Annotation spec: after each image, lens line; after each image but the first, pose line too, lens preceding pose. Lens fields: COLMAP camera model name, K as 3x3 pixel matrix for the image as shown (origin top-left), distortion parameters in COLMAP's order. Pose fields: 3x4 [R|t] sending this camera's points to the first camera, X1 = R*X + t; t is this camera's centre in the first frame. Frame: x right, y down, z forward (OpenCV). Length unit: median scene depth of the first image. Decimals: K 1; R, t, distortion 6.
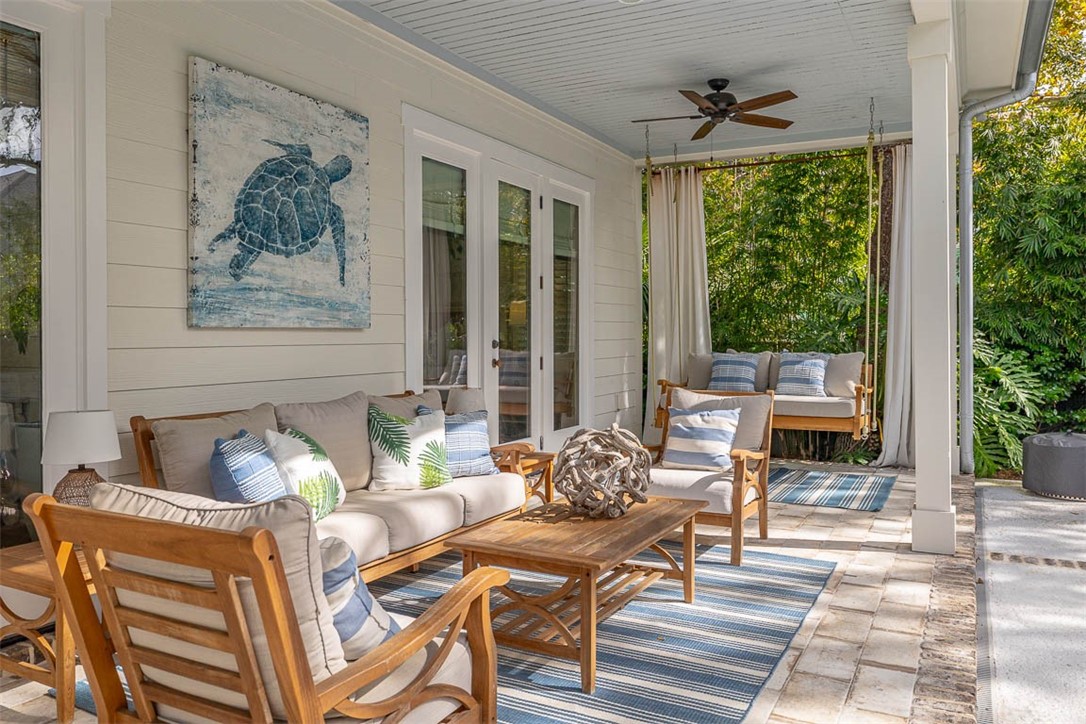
lens RADIAL K [[811.0, 0, 542.9], [0, 811.0, 332.5], [0, 0, 1]] dist [0.000422, 0.000265]
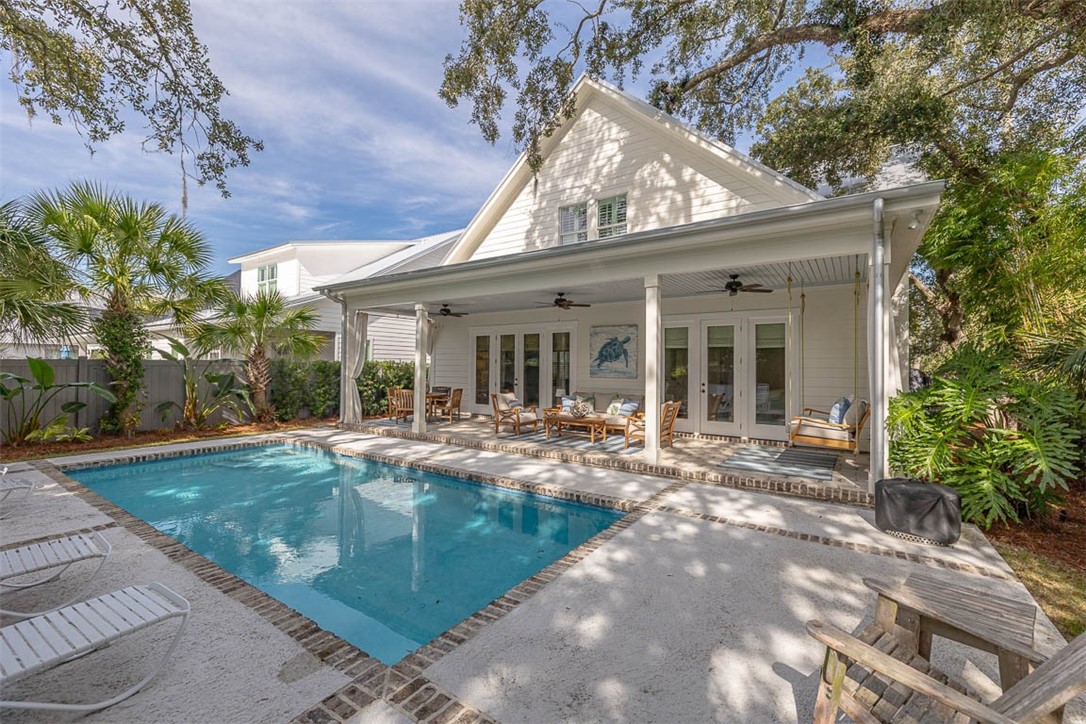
lens RADIAL K [[471.1, 0, 543.0], [0, 471.1, 362.0], [0, 0, 1]] dist [-0.000136, -0.000009]
pose [[-0.093255, -0.016798, -0.995501, 2.369437], [-0.010211, 0.999821, -0.015914, -0.047340], [0.995590, 0.008681, -0.093410, 0.848082]]
